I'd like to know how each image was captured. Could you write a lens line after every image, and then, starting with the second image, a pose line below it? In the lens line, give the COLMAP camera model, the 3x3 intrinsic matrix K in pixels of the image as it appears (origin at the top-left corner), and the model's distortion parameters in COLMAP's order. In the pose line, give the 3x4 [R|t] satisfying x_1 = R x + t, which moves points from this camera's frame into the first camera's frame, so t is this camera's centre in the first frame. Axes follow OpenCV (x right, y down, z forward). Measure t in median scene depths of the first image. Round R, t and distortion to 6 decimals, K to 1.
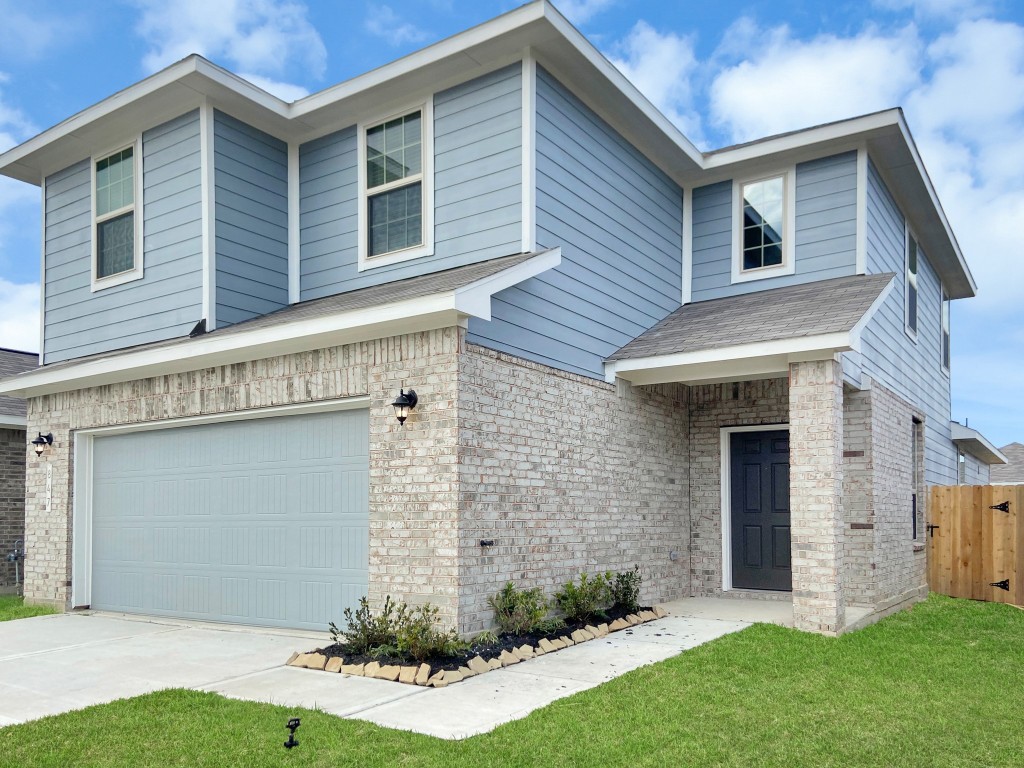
lens RADIAL K [[789.9, 0, 513.8], [0, 789.9, 475.9], [0, 0, 1]] dist [0.084812, -0.001621]
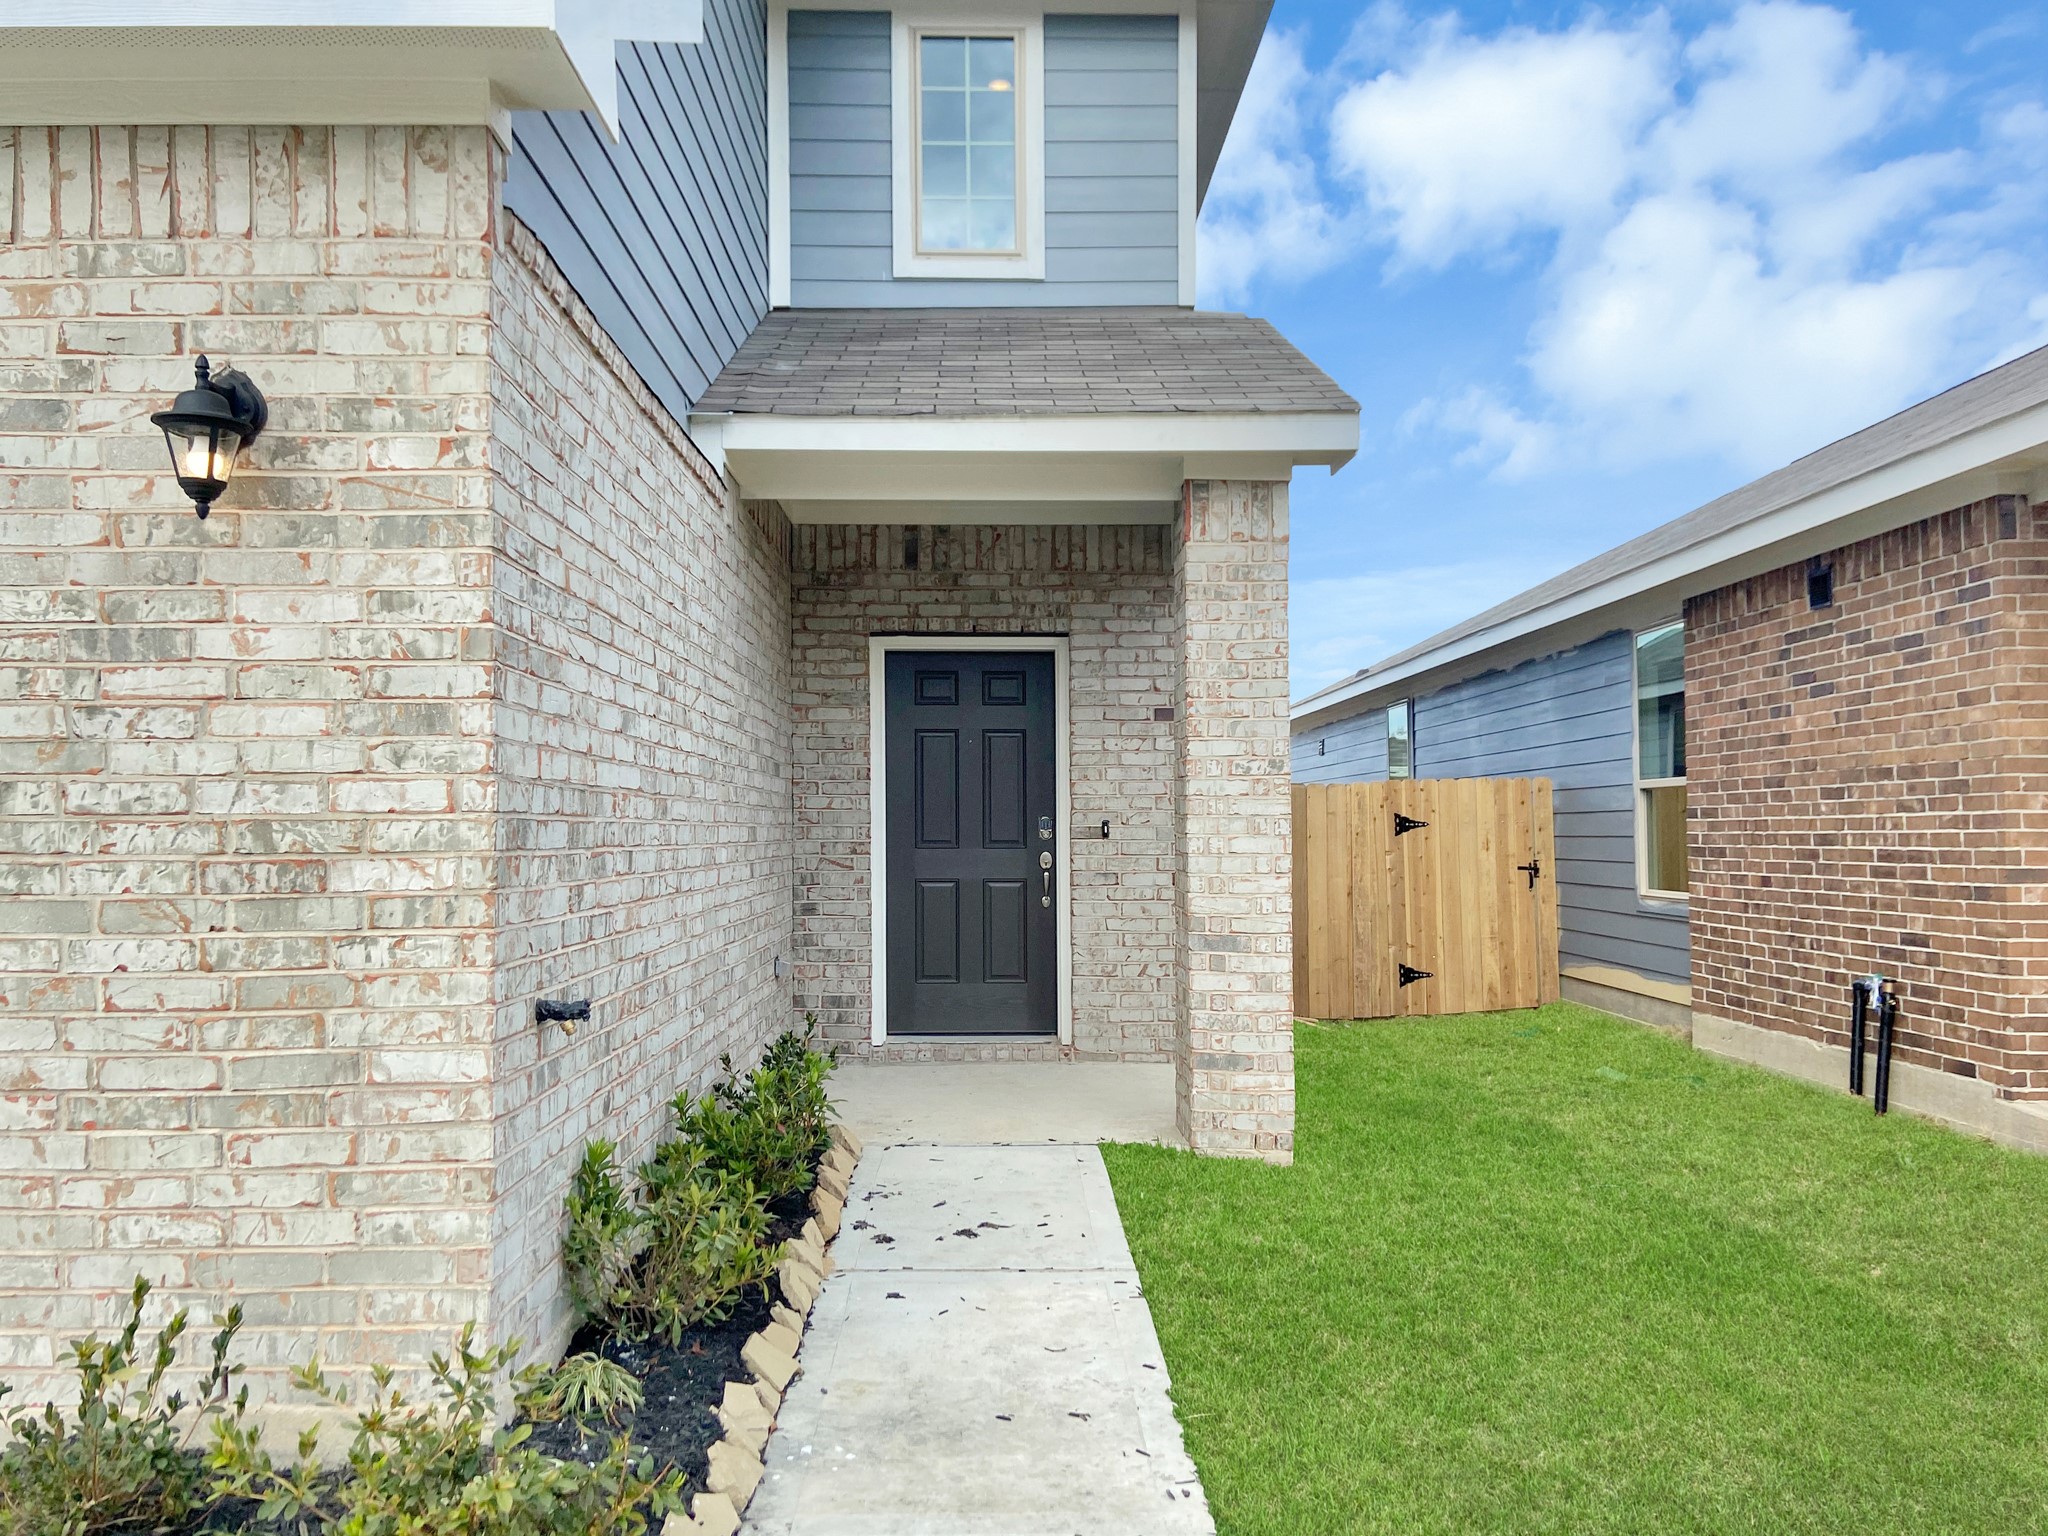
lens RADIAL K [[1575.2, 0, 989.6], [0, 1575.2, 783.9], [0, 0, 1]] dist [0.110894, -0.130062]
pose [[0.826049, 0.011844, 0.563475, -0.181642], [-0.024889, 0.999570, 0.015475, -0.000620], [-0.563049, -0.026808, 0.825988, 0.418873]]
